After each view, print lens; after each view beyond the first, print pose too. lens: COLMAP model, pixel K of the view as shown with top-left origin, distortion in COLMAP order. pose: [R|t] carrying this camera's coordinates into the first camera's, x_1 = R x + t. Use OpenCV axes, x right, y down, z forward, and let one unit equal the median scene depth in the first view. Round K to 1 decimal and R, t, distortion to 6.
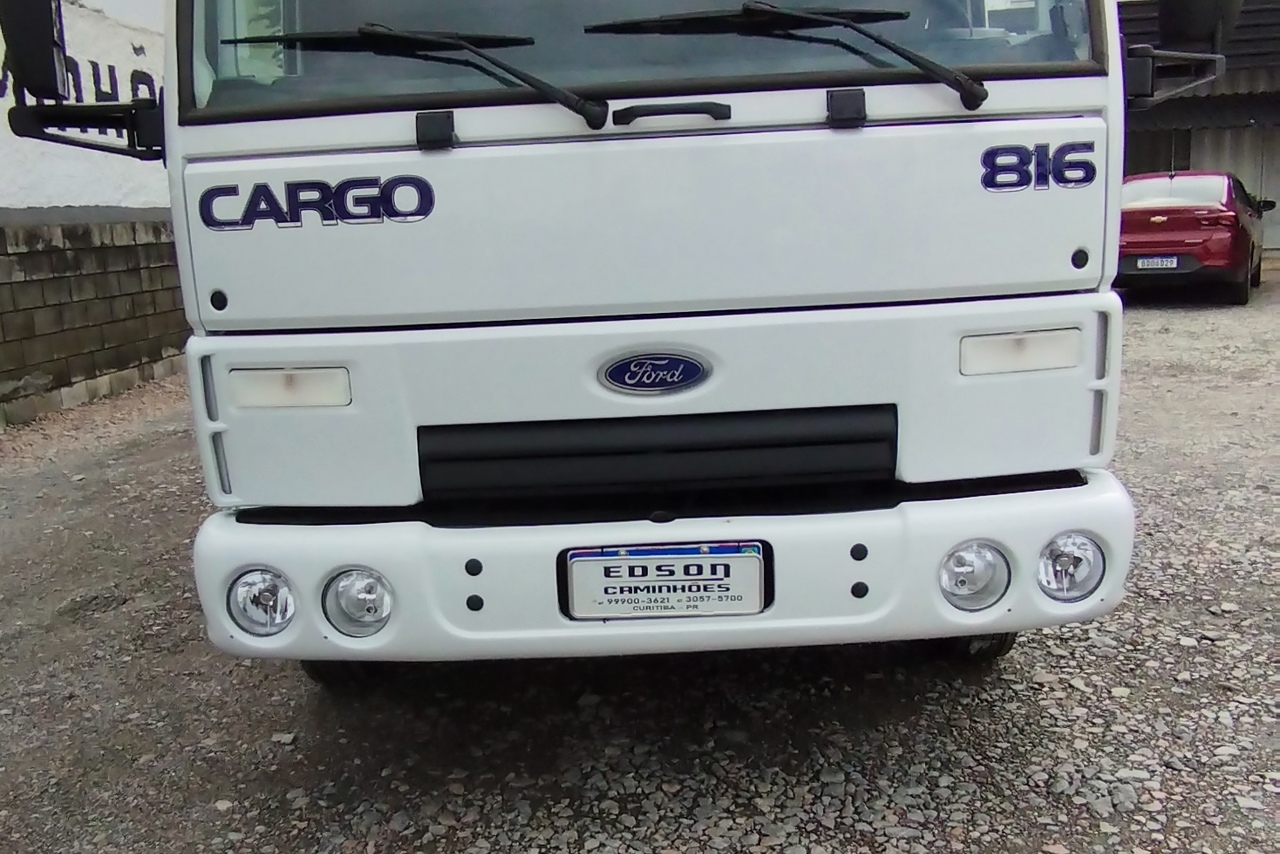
lens RADIAL K [[1369.6, 0, 640.0], [0, 1369.6, 427.0], [0, 0, 1]] dist [0.016873, -0.002695]
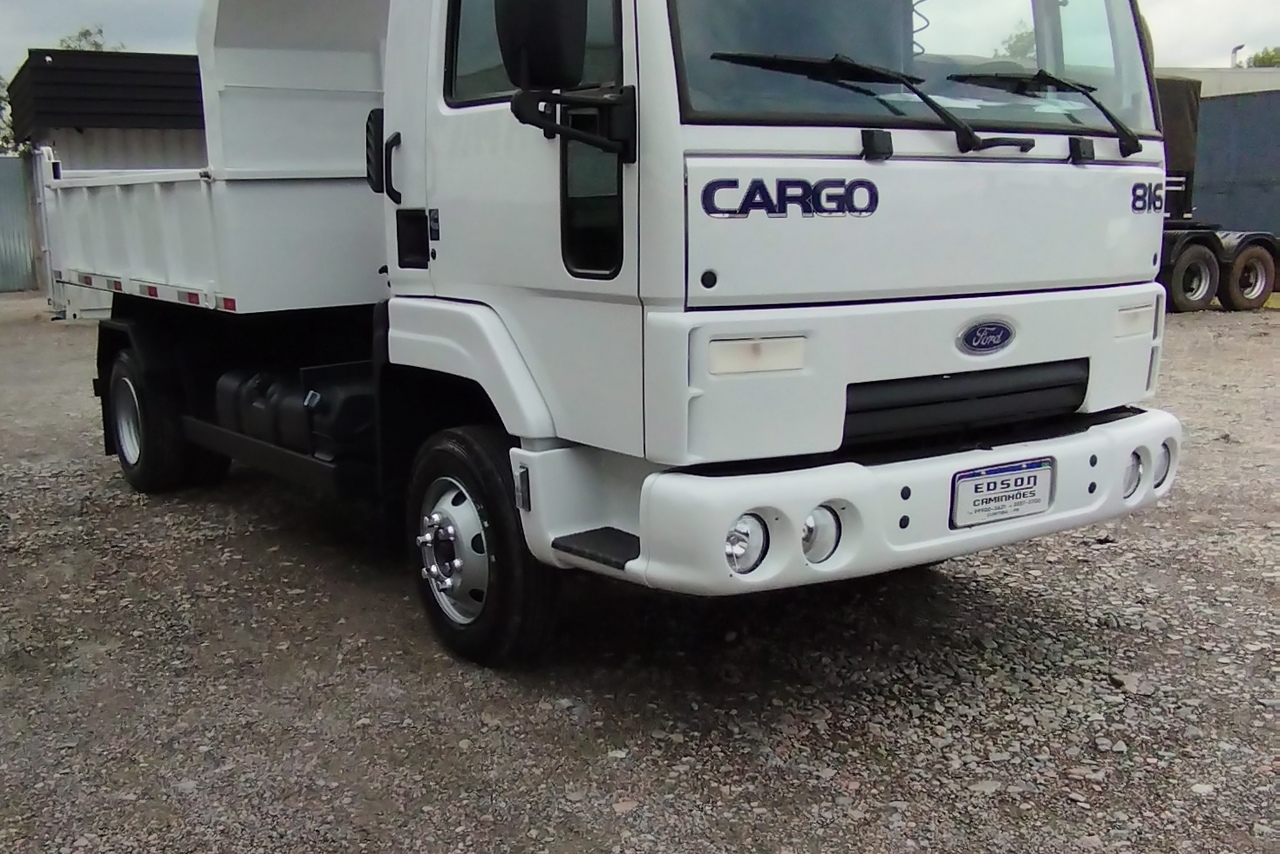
lens RADIAL K [[1443.0, 0, 621.3], [0, 1443.0, 429.4], [0, 0, 1]] dist [0.017696, -0.015392]
pose [[0.785830, -0.048451, 0.616542, -1.142770], [0.068849, 0.997583, -0.009358, 0.038795], [-0.614599, 0.049802, 0.787266, 0.115279]]
